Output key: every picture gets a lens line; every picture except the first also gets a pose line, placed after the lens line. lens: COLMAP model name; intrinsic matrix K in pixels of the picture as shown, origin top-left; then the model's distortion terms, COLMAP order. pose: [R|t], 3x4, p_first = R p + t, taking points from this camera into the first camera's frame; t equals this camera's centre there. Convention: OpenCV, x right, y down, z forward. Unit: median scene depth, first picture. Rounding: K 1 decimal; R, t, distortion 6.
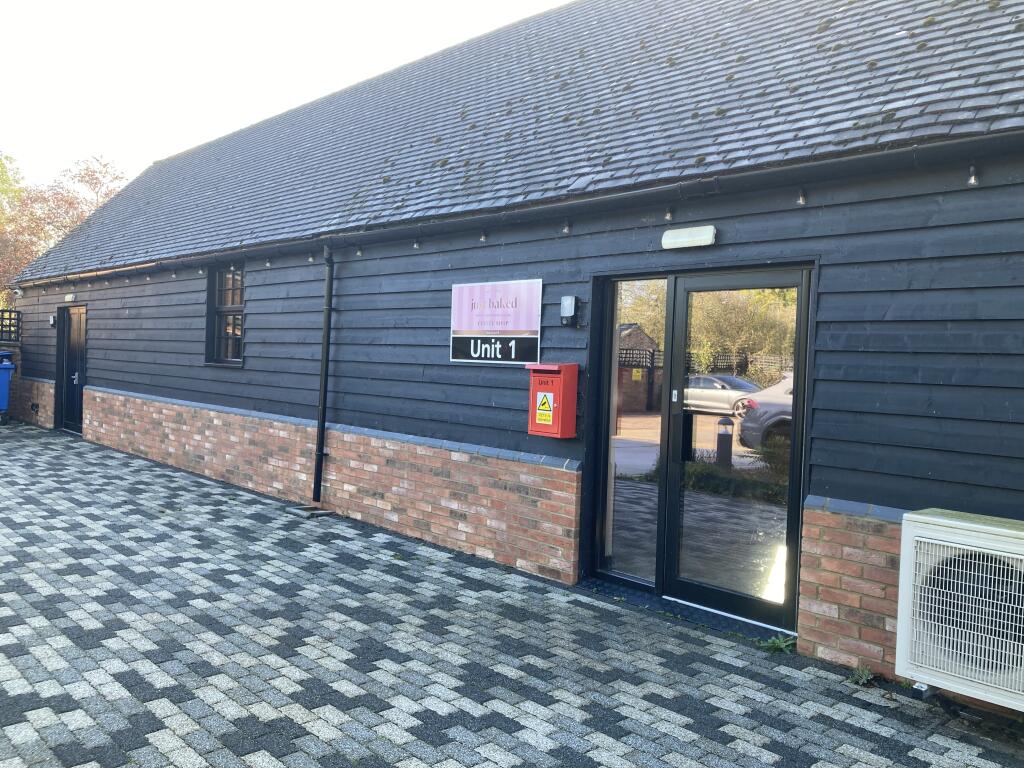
lens RADIAL K [[843.7, 0, 507.5], [0, 843.7, 380.0], [0, 0, 1]] dist [0.061124, -0.074785]
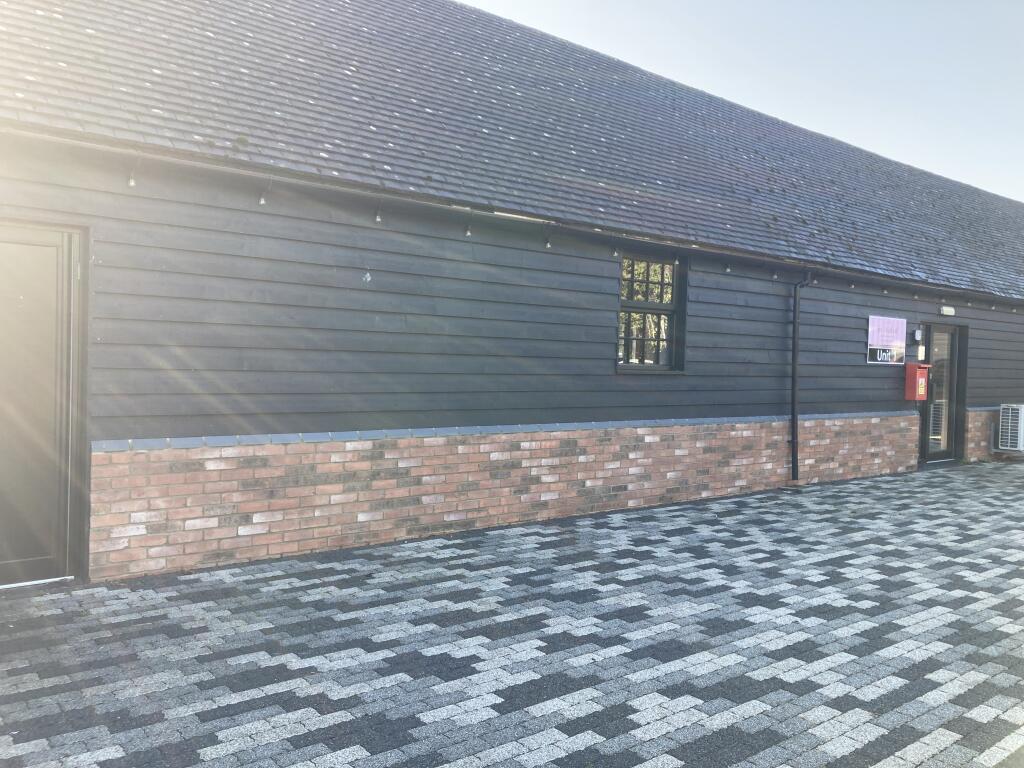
lens RADIAL K [[843.7, 0, 510.5], [0, 843.7, 362.6], [0, 0, 1]] dist [0.061124, -0.074785]
pose [[0.056441, -0.049430, 0.997182, -1.692847], [-0.008577, 0.998713, 0.049992, -0.096655], [-0.998369, -0.011374, 0.055945, 1.557715]]
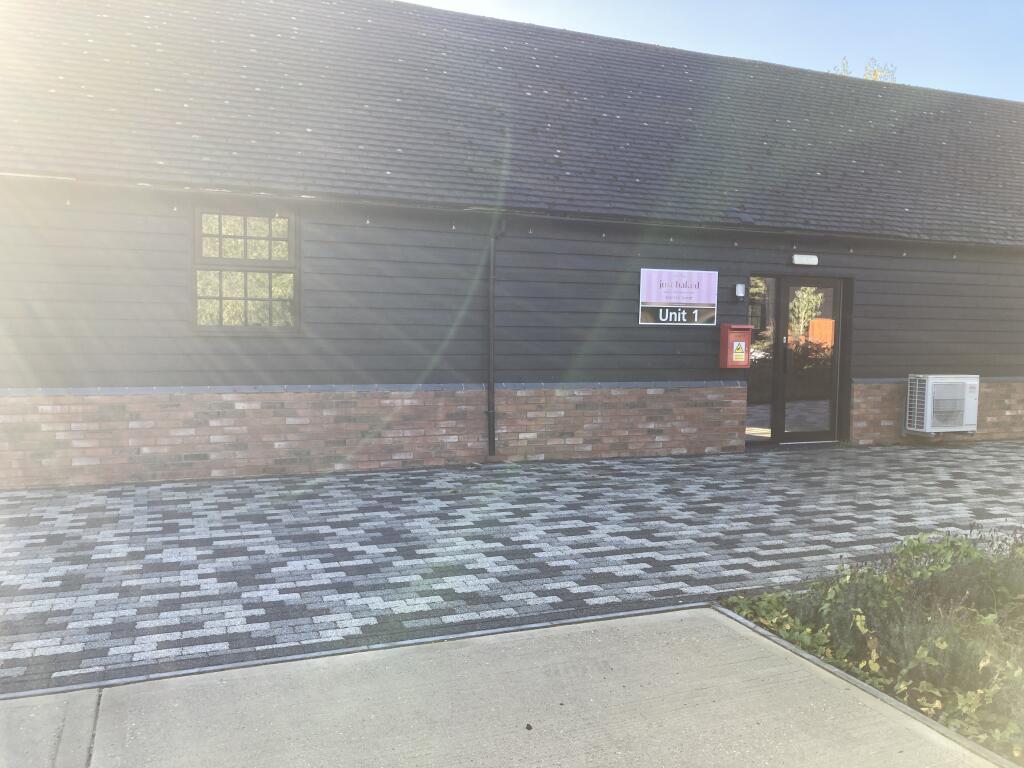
lens RADIAL K [[843.7, 0, 502.7], [0, 843.7, 379.8], [0, 0, 1]] dist [0.061124, -0.074785]
pose [[0.352939, -0.088047, 0.931494, -1.414677], [0.020607, 0.996052, 0.086342, -0.054446], [-0.935419, -0.011278, 0.353360, 0.704495]]
